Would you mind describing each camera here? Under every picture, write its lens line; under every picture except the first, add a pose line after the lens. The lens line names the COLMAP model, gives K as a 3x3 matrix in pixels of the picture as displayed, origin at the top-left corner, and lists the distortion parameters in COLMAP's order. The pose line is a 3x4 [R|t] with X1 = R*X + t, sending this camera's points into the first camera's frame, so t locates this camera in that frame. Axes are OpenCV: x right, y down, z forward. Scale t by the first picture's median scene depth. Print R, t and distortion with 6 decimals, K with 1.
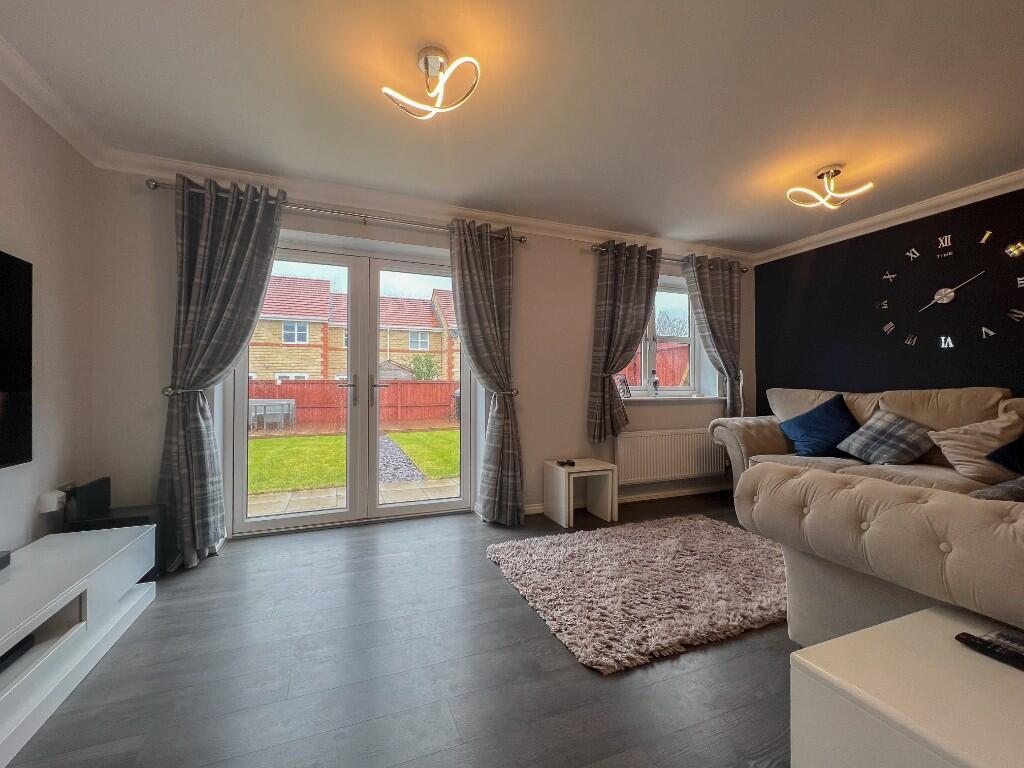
lens RADIAL K [[420.4, 0, 510.7], [0, 420.4, 385.3], [0, 0, 1]] dist [-0.001582, 0.000667]
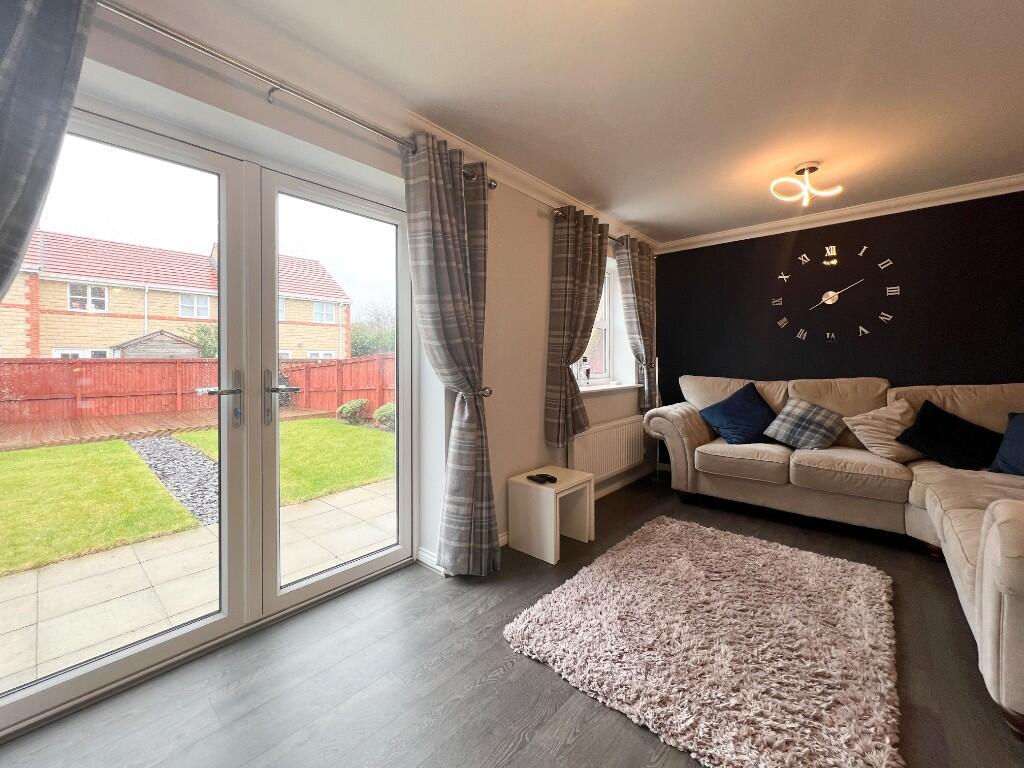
lens RADIAL K [[420.4, 0, 503.0], [0, 420.4, 365.6], [0, 0, 1]] dist [-0.001582, 0.000667]
pose [[0.903876, -0.004745, 0.427769, -0.278199], [-0.000478, 0.999927, 0.012102, -0.037886], [-0.427795, -0.011143, 0.903807, 0.328047]]
